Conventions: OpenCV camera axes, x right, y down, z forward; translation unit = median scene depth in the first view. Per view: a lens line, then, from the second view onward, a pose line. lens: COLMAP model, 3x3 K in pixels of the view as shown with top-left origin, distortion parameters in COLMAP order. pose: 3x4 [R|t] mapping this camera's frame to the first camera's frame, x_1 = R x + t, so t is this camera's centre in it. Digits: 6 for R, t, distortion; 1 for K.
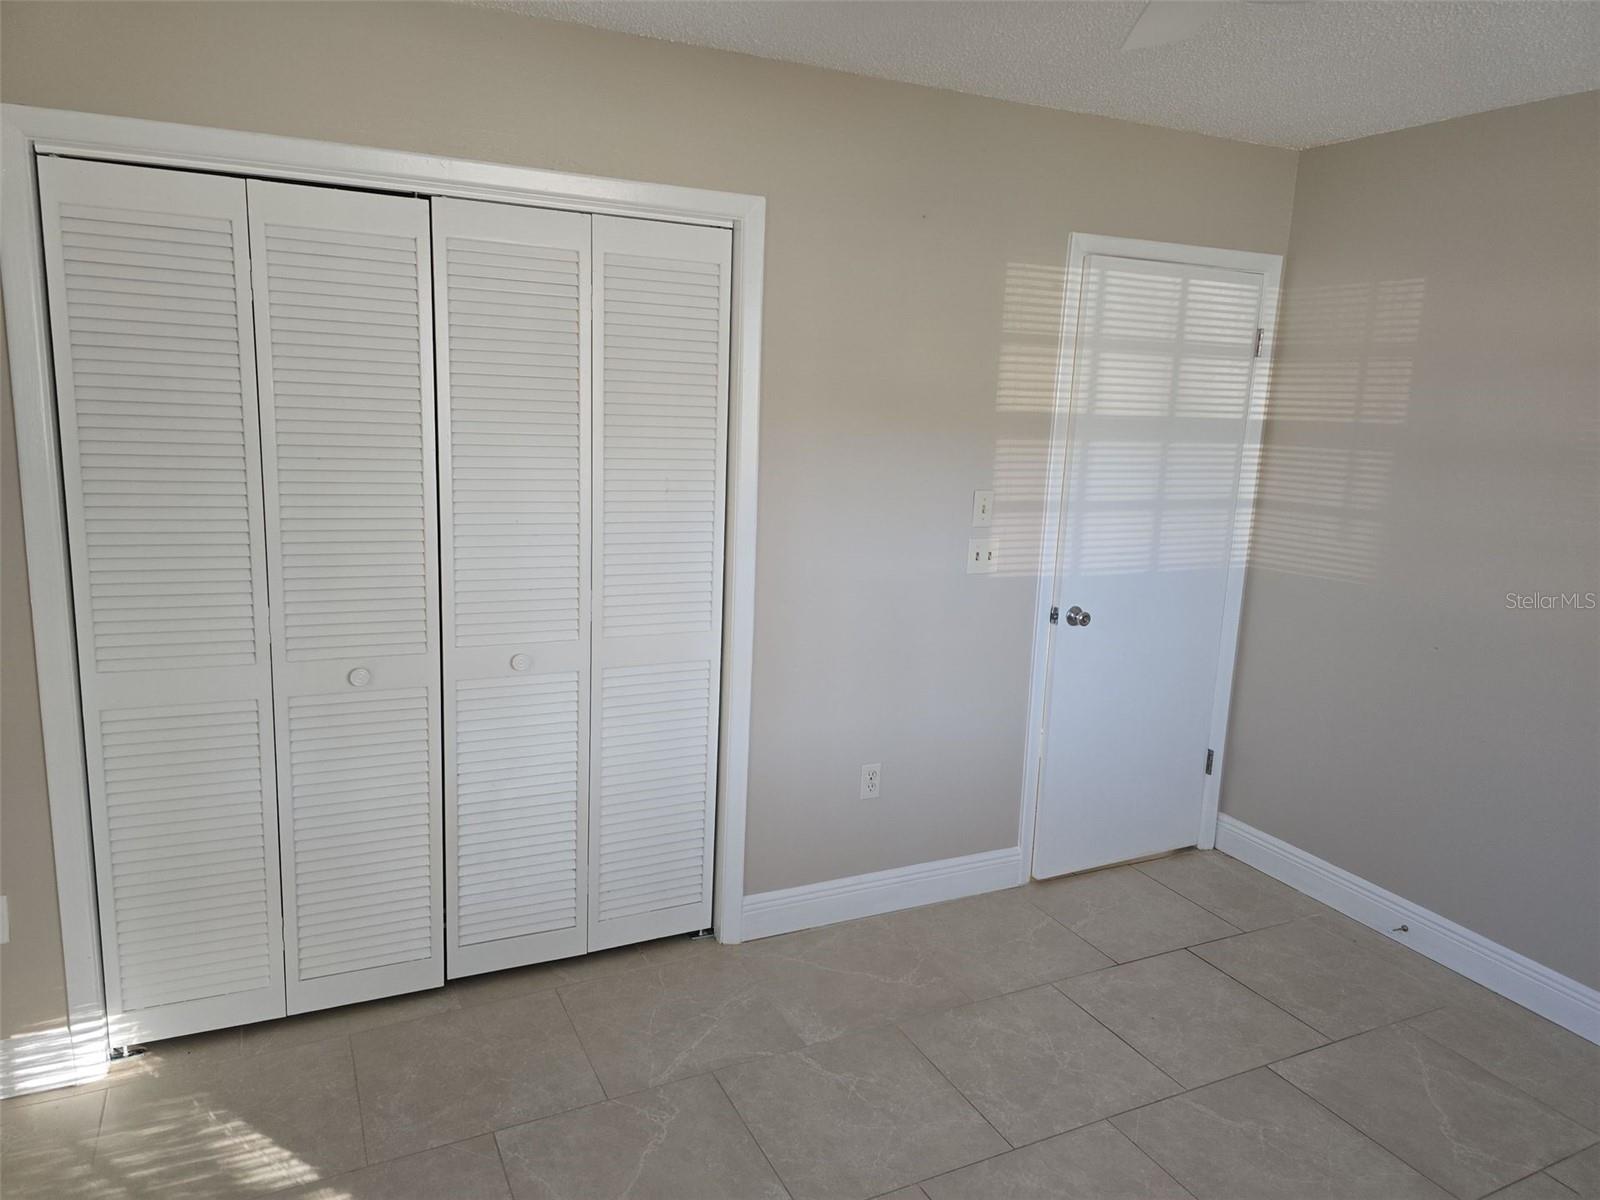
lens RADIAL K [[1077.5, 0, 800.0], [0, 1077.5, 600.0], [0, 0, 1]] dist [0.085989, -0.065139]
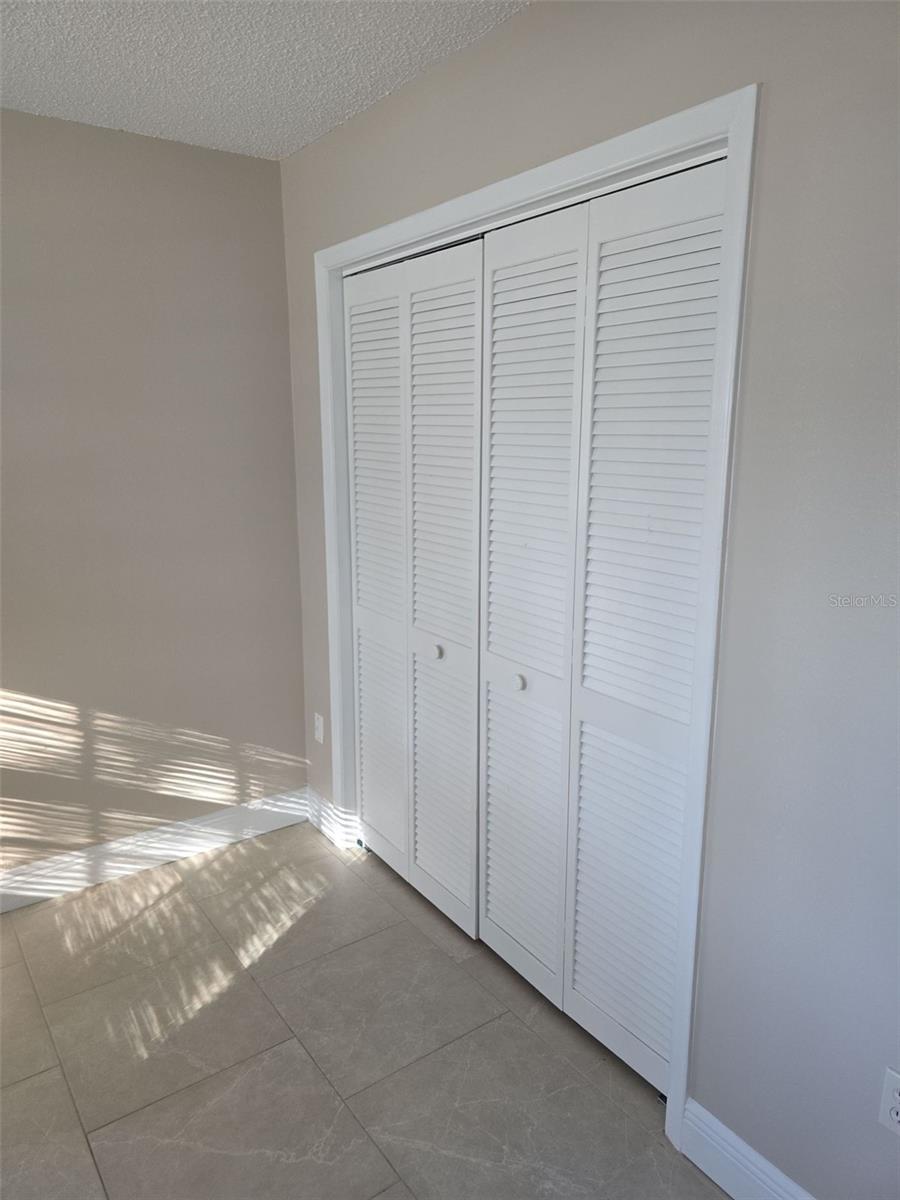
lens RADIAL K [[811.8, 0, 450.0], [0, 811.8, 600.0], [0, 0, 1]] dist [0.090010, -0.089720]
pose [[0.166693, 0.174820, -0.970387, 0.472654], [-0.182488, 0.972624, 0.143875, -0.119388], [0.968974, 0.153101, 0.194033, 0.806800]]
